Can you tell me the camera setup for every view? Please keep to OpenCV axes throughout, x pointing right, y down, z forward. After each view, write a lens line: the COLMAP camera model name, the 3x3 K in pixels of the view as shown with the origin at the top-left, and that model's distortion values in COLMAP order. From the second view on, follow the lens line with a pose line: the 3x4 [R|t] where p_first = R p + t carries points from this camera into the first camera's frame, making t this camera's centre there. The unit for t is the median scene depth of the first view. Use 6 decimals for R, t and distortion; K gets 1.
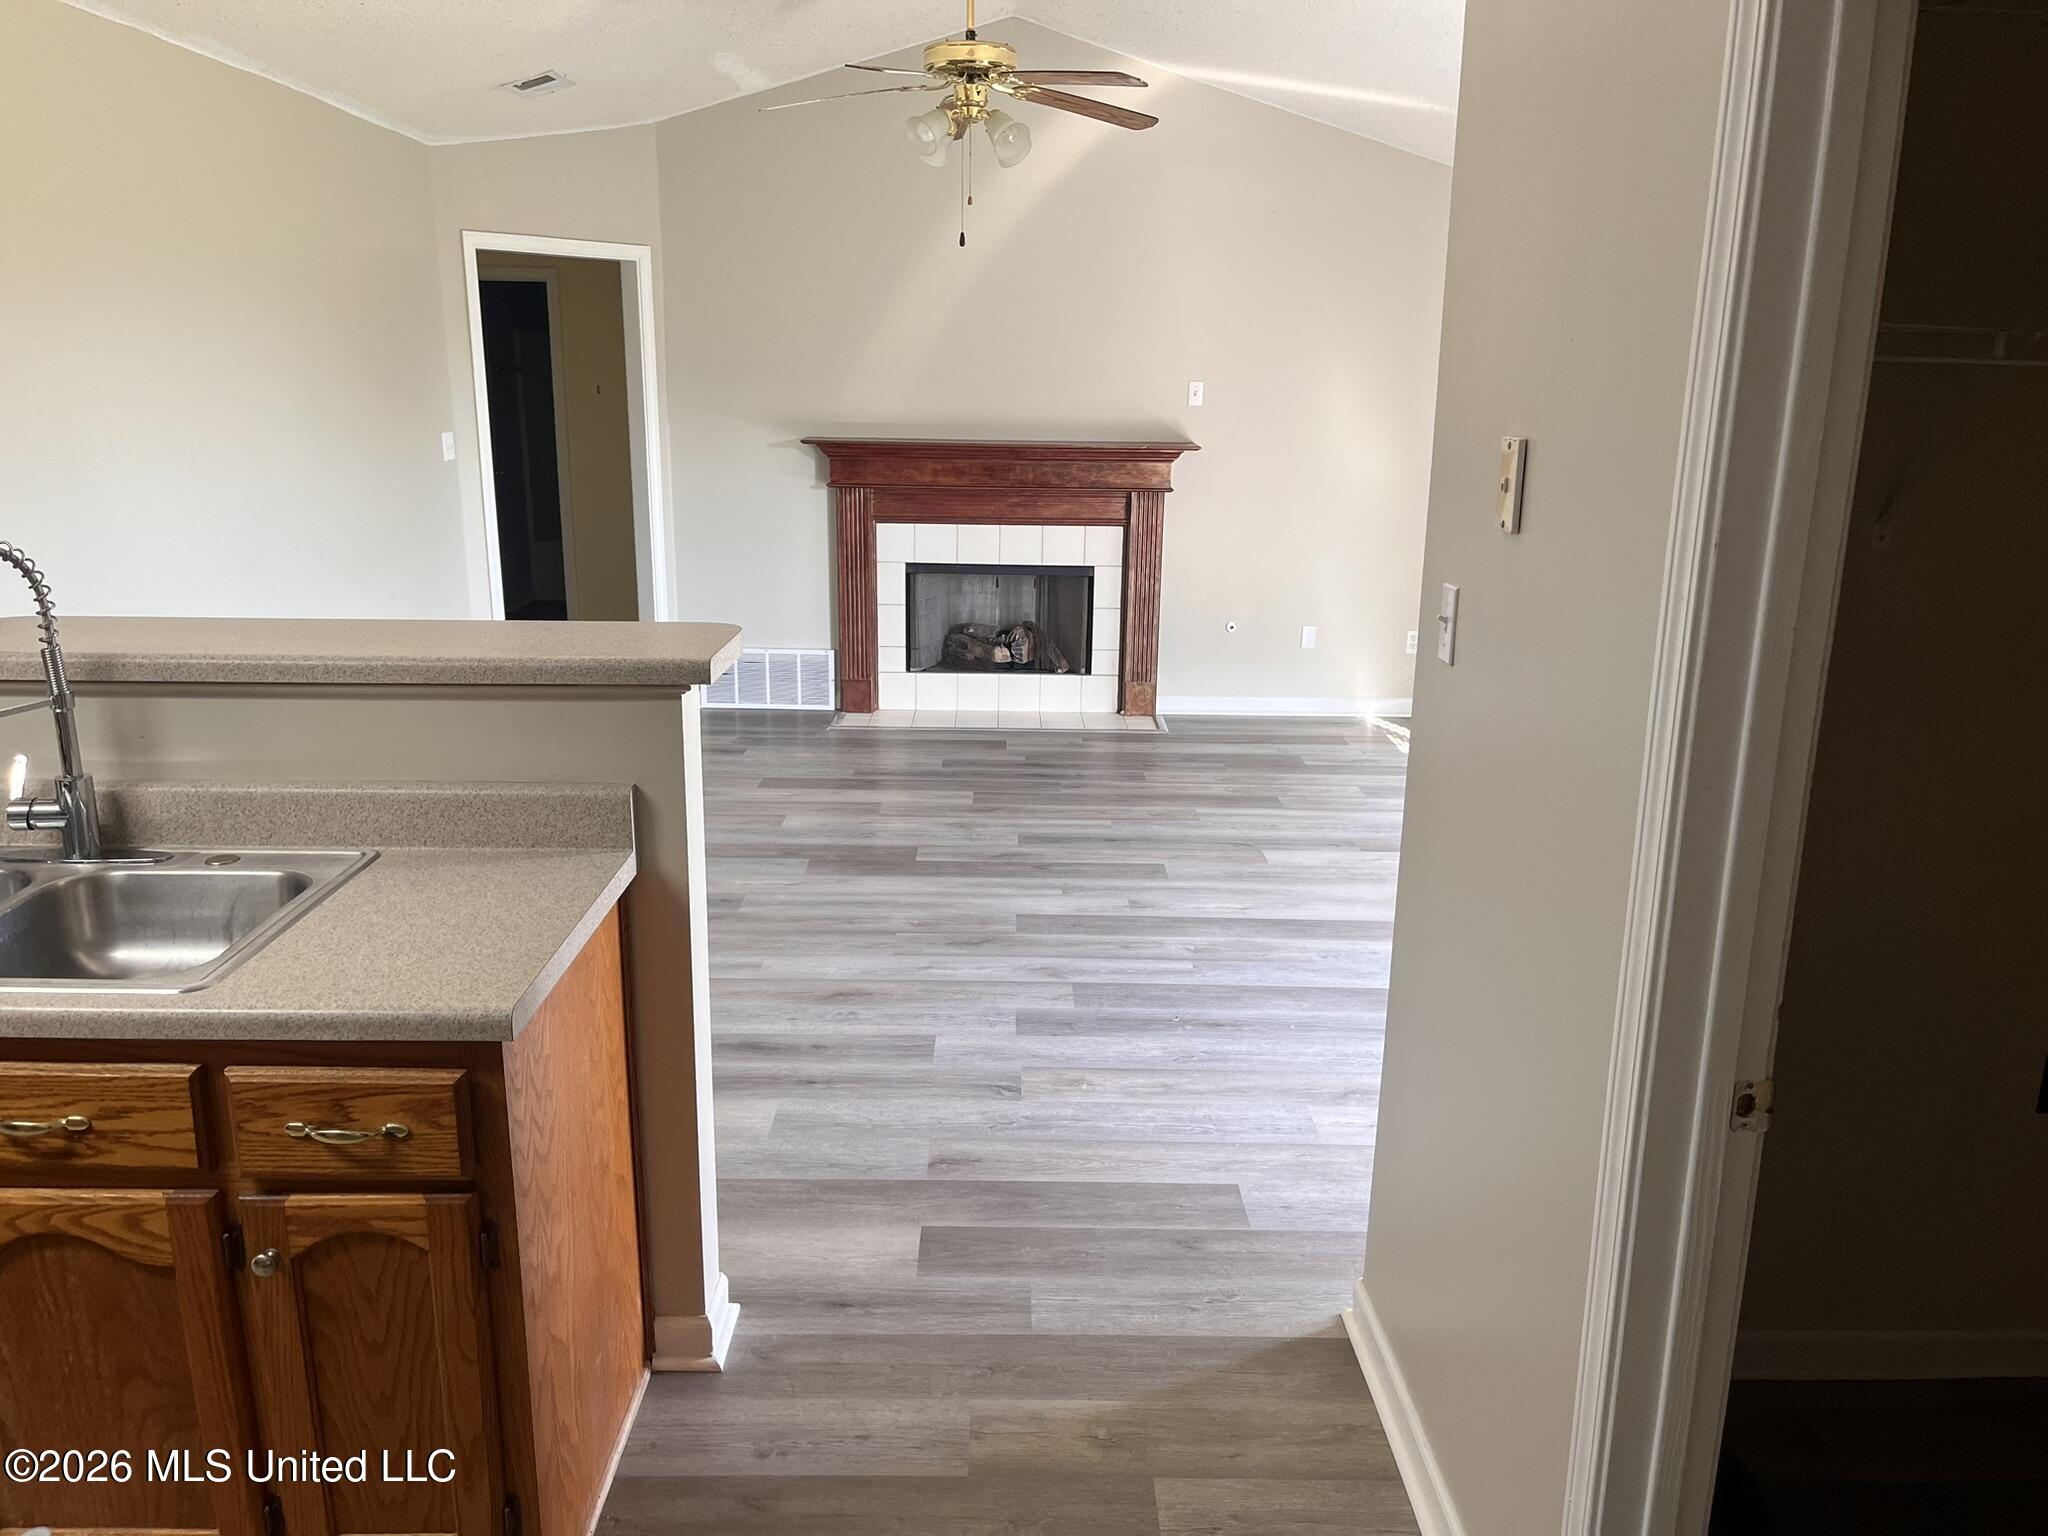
lens RADIAL K [[1552.9, 0, 1015.9], [0, 1552.9, 775.7], [0, 0, 1]] dist [0.065858, -0.094065]
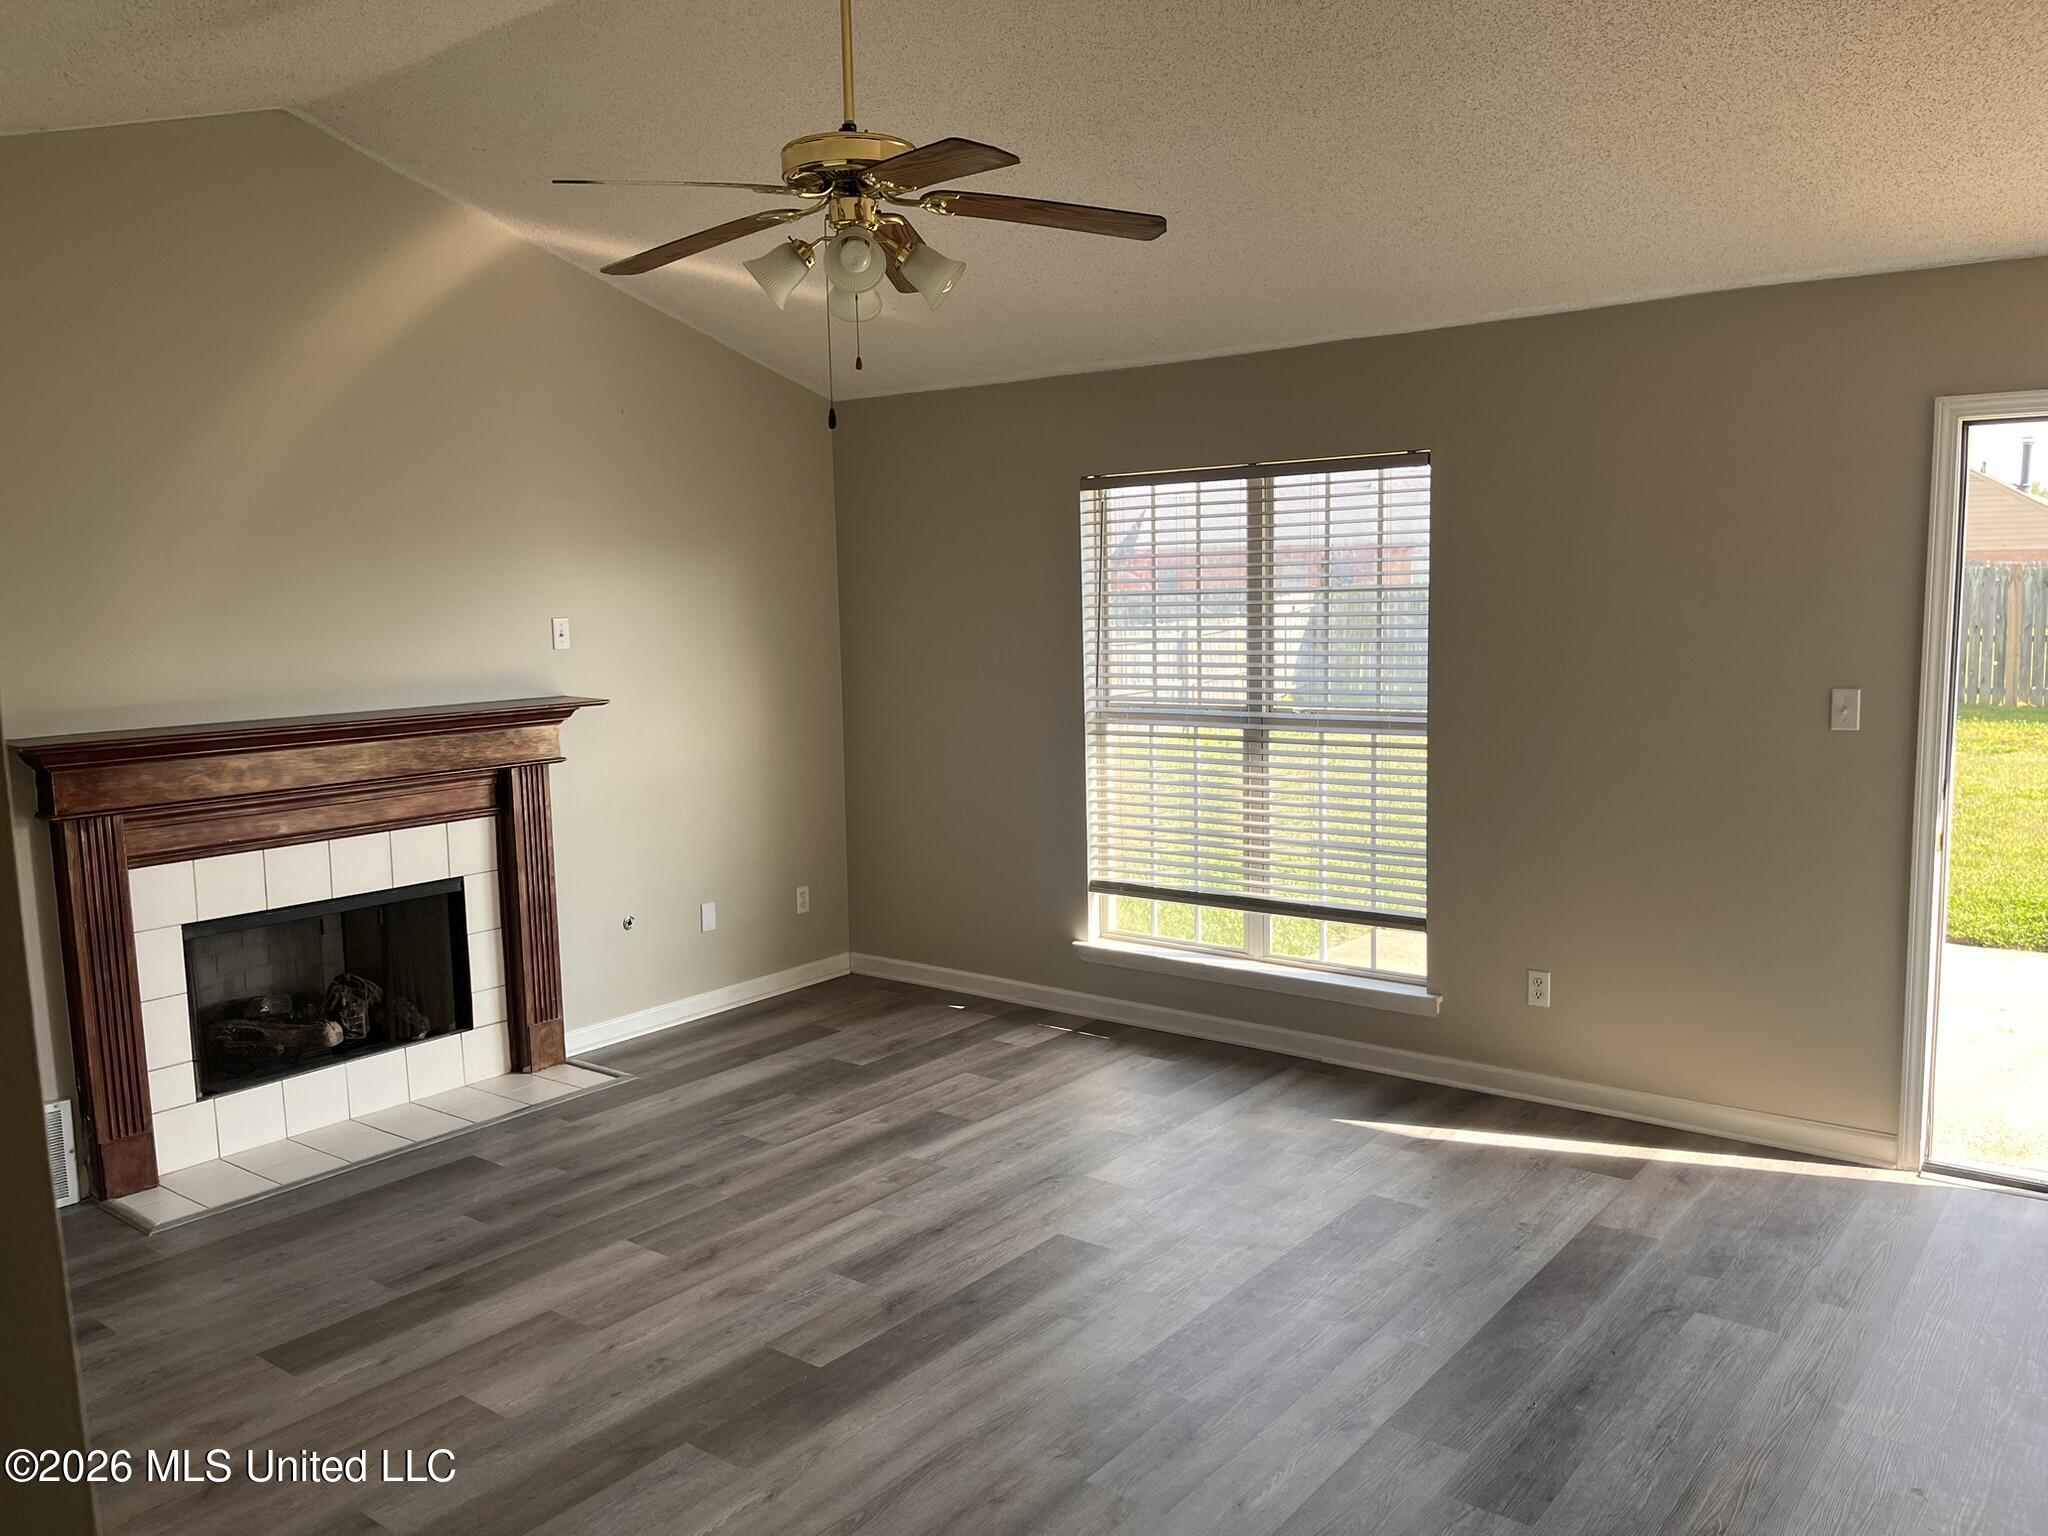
lens RADIAL K [[1552.9, 0, 1036.7], [0, 1552.9, 783.4], [0, 0, 1]] dist [0.065858, -0.094065]
pose [[0.615878, -0.125076, 0.777850, -0.344844], [0.227932, 0.973382, -0.023953, -0.102296], [-0.754149, 0.192049, 0.627994, 0.358535]]
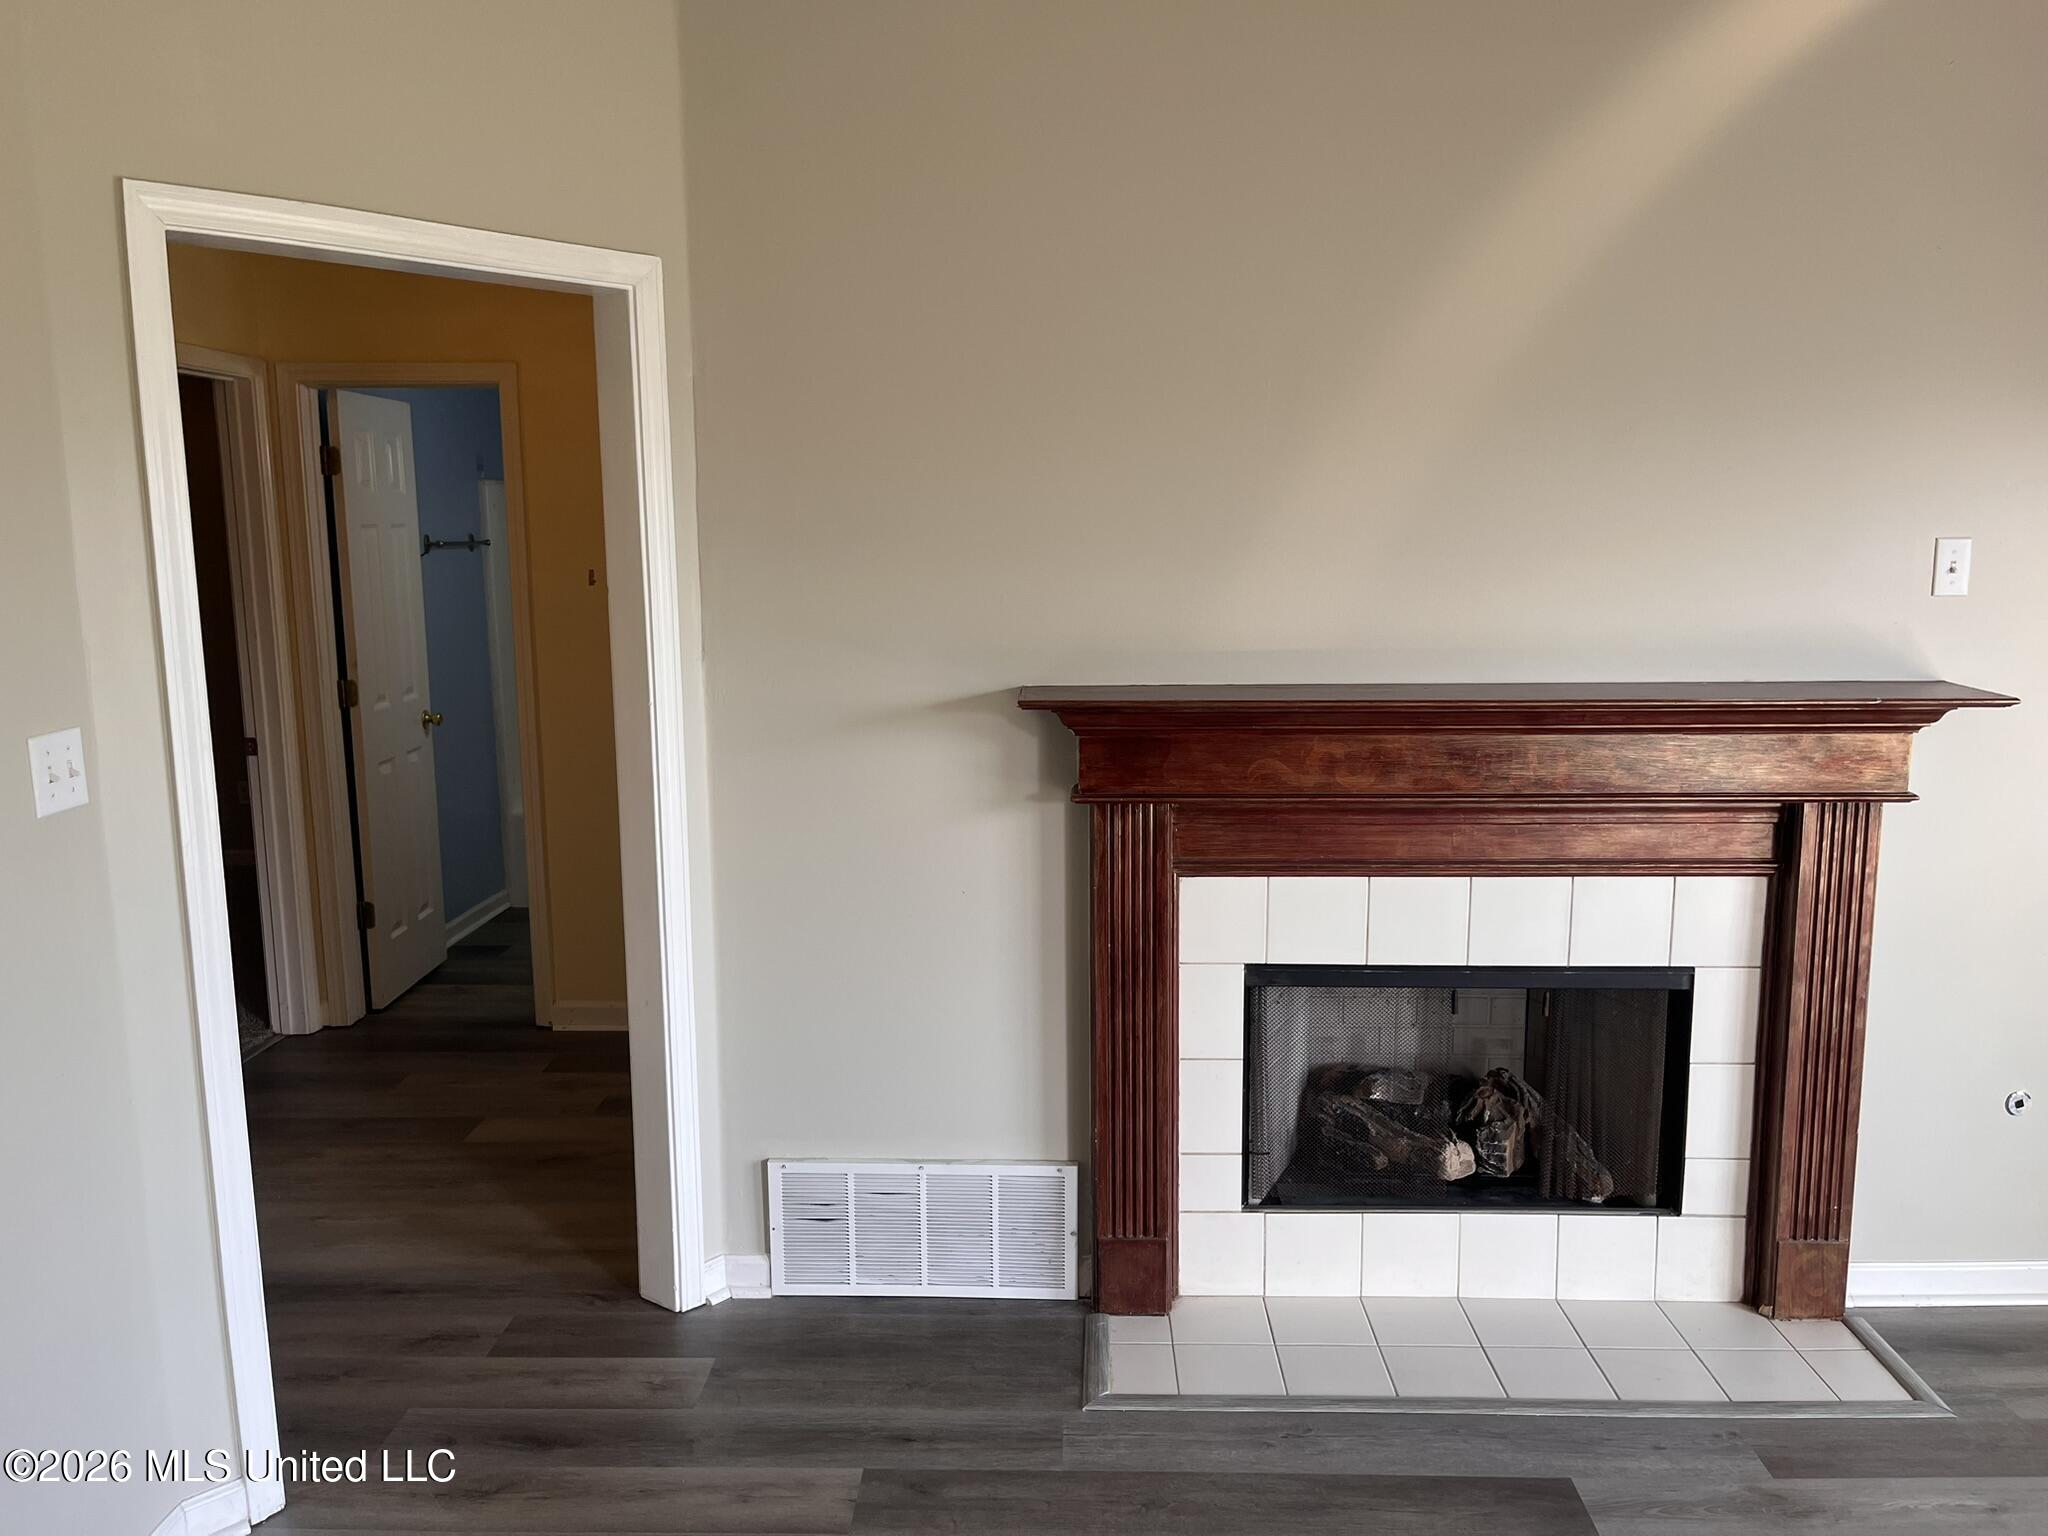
lens RADIAL K [[1552.9, 0, 1037.7], [0, 1552.9, 760.9], [0, 0, 1]] dist [0.065858, -0.094065]
pose [[0.999313, -0.014799, -0.033964, -0.115604], [0.011215, 0.994579, -0.103381, -0.152769], [0.035310, 0.102929, 0.994062, 0.579062]]
